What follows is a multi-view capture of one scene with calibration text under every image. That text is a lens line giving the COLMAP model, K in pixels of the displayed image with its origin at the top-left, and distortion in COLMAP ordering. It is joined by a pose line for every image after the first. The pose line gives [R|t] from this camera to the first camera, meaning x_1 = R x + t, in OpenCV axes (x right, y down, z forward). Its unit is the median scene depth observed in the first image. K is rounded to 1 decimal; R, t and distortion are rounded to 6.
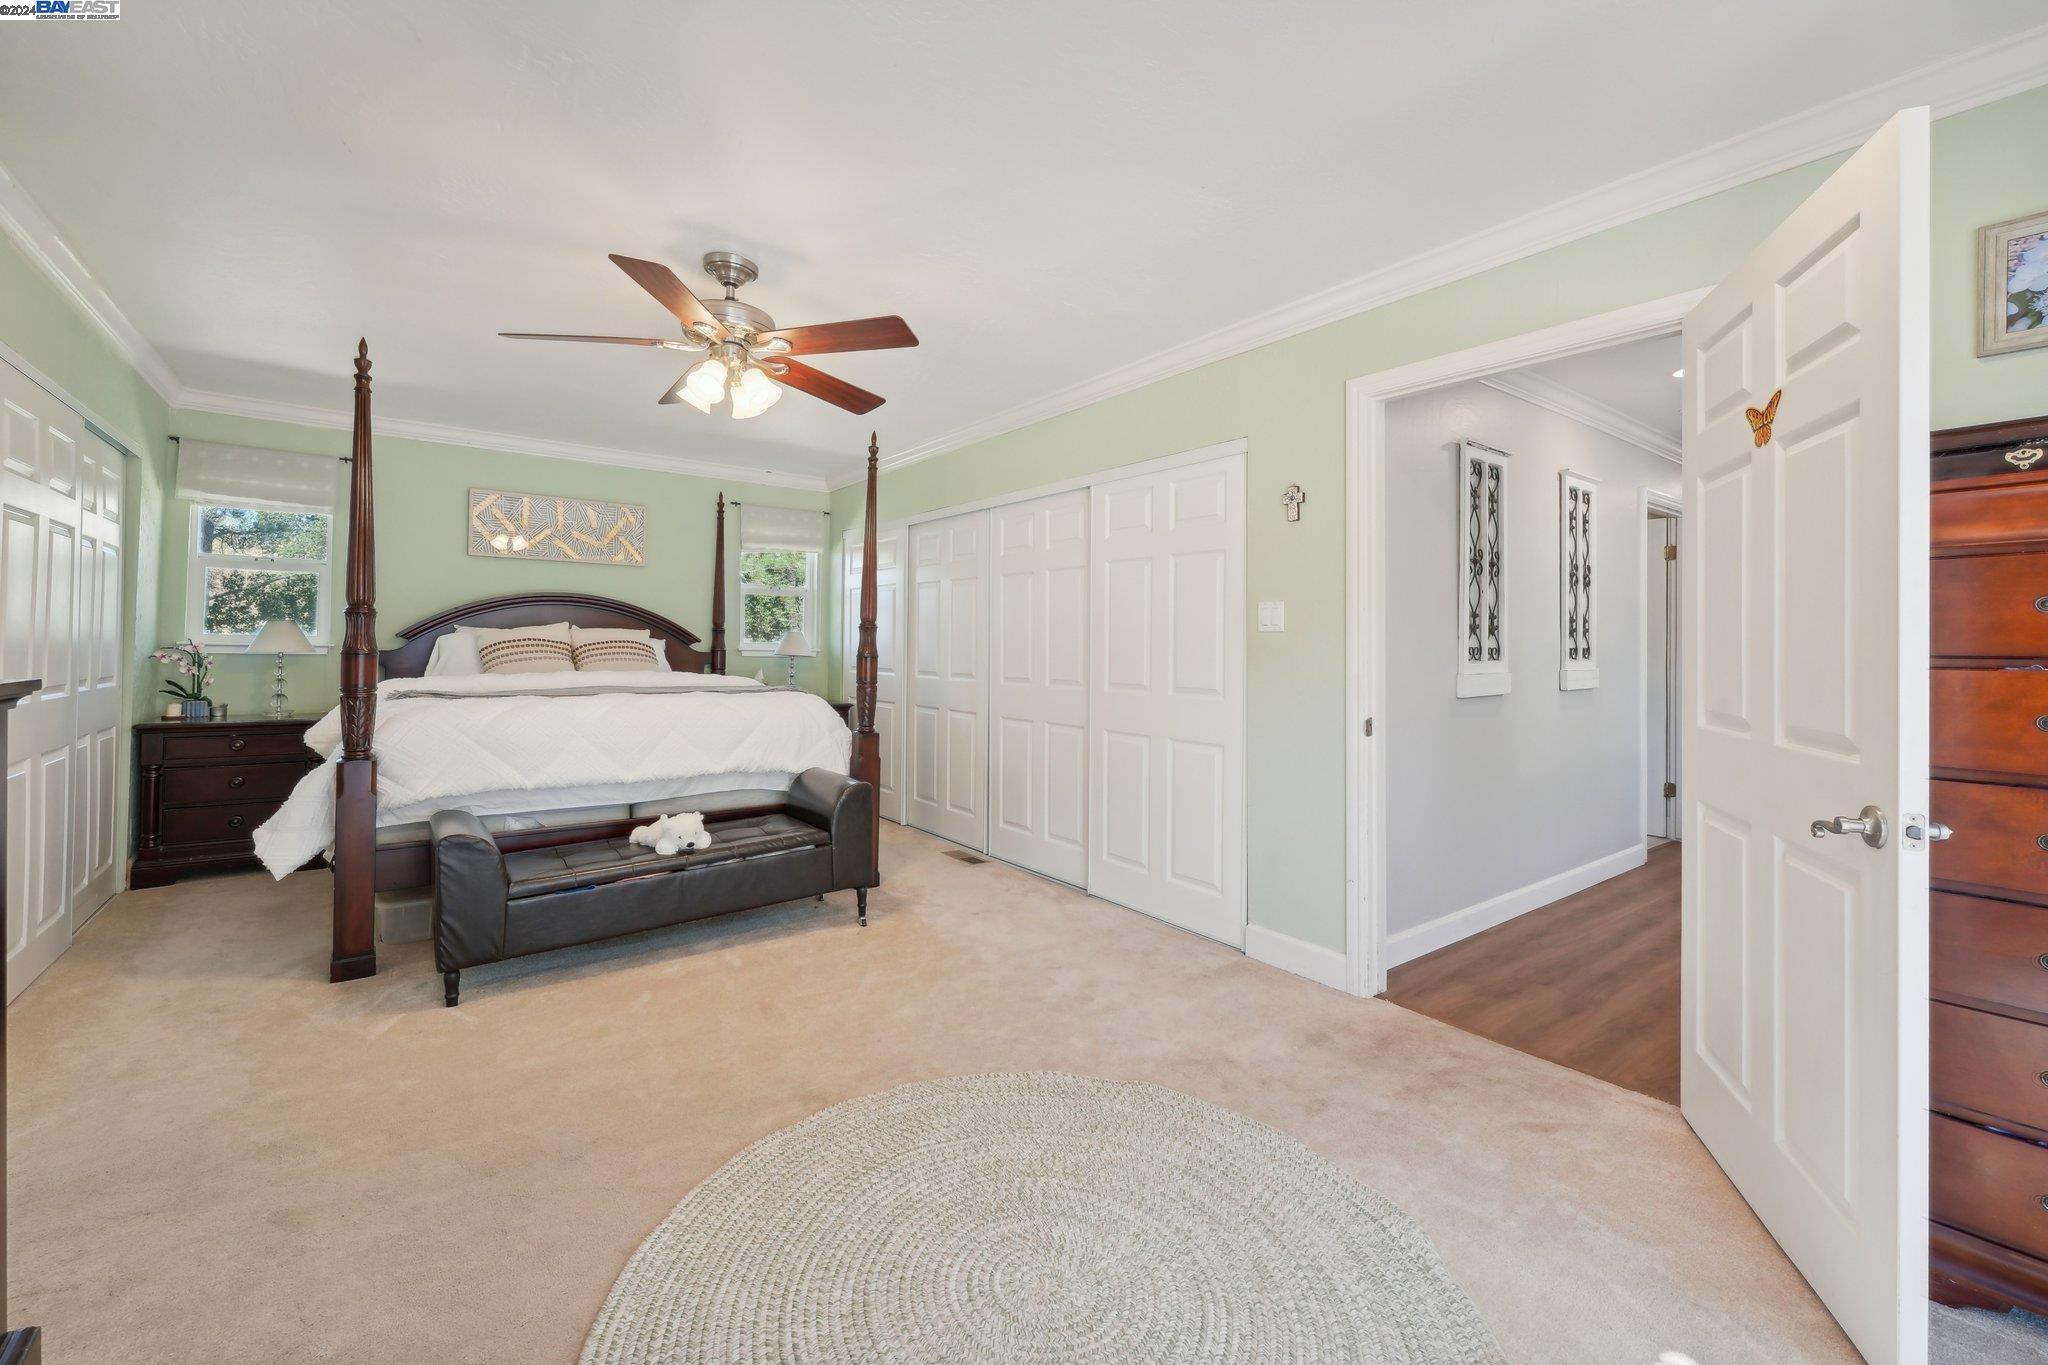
lens RADIAL K [[827.8, 0, 1018.2], [0, 827.8, 650.7], [0, 0, 1]] dist [0.000404, 0.000099]
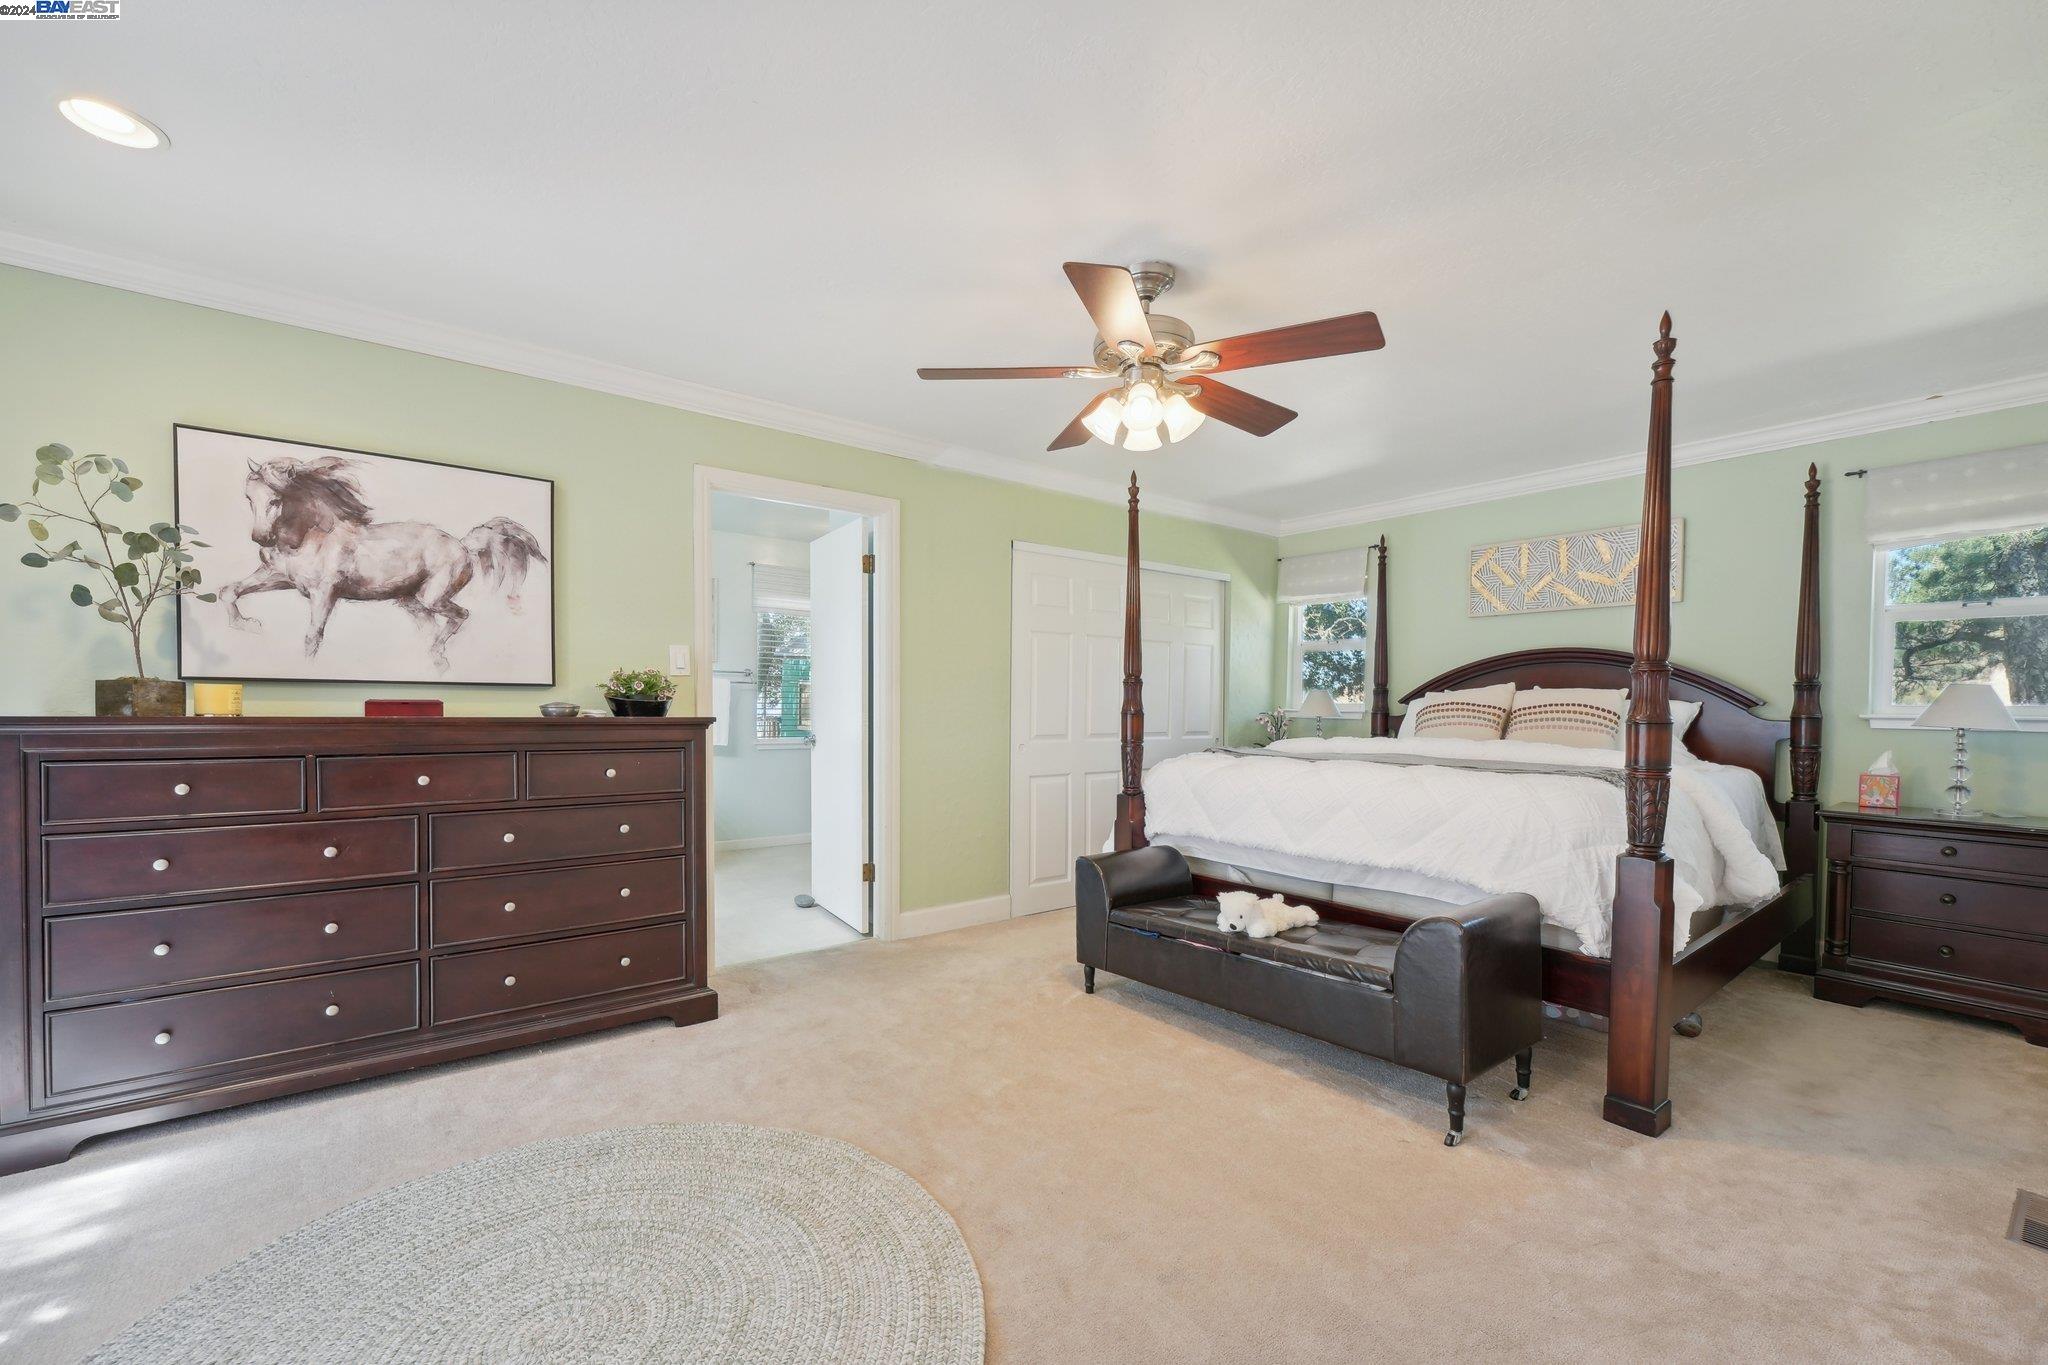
lens RADIAL K [[860.1, 0, 1023.1], [0, 860.1, 736.8], [0, 0, 1]] dist [0.000507, 0.000112]
pose [[0.028558, 0.024729, -0.999286, 0.433586], [-0.010075, 0.999650, 0.024450, 0.005592], [0.999541, 0.009370, 0.028797, 0.611675]]
